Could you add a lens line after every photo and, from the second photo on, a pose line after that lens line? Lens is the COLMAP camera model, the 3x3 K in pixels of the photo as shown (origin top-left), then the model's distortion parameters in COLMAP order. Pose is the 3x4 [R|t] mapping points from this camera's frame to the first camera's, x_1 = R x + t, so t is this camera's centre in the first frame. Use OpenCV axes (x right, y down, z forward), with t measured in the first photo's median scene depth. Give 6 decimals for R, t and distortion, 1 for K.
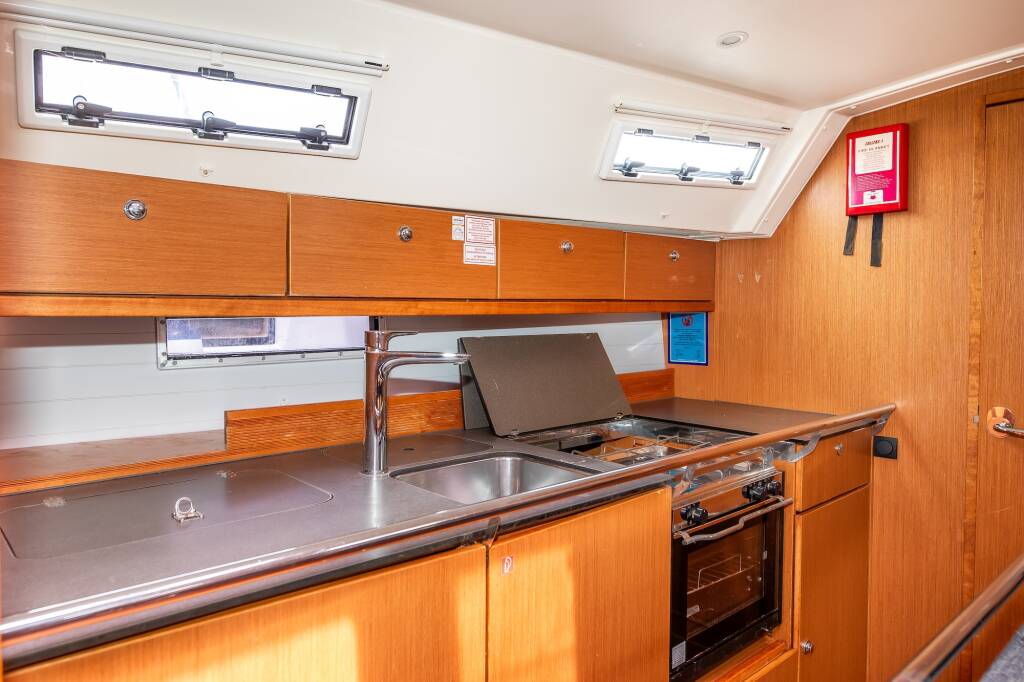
lens RADIAL K [[694.6, 0, 464.7], [0, 694.6, 323.9], [0, 0, 1]] dist [-0.000486, -0.002060]
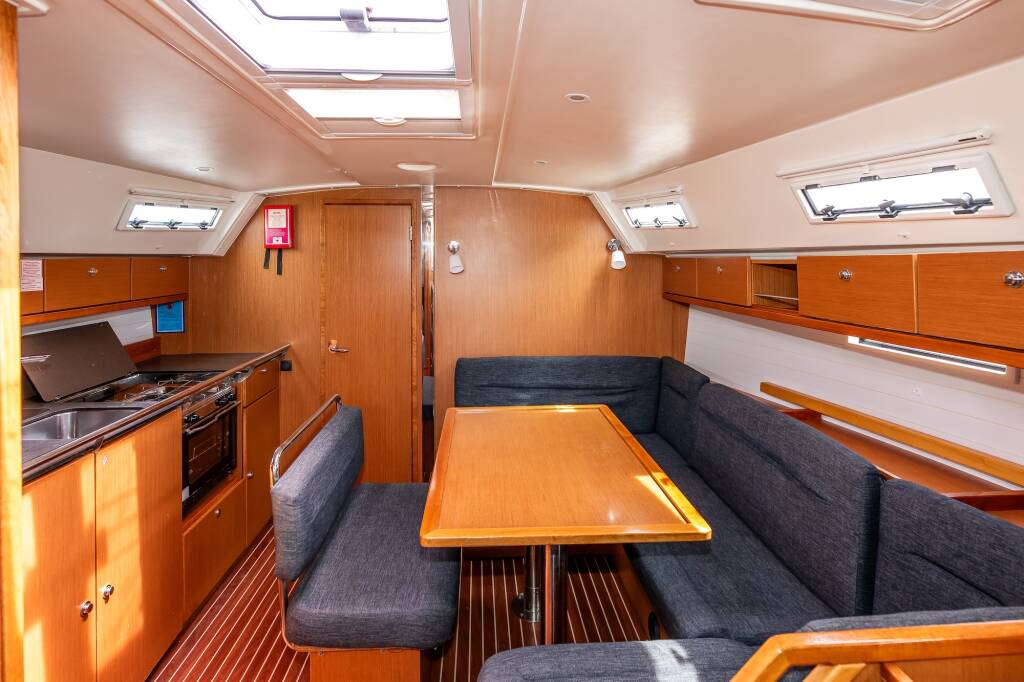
lens RADIAL K [[537.2, 0, 509.7], [0, 537.2, 260.6], [0, 0, 1]] dist [-0.004068, -0.000078]
pose [[0.600892, -0.009333, 0.799276, -0.245636], [0.026056, 0.999629, -0.007916, -0.099278], [-0.798906, 0.025582, 0.600912, -0.462749]]
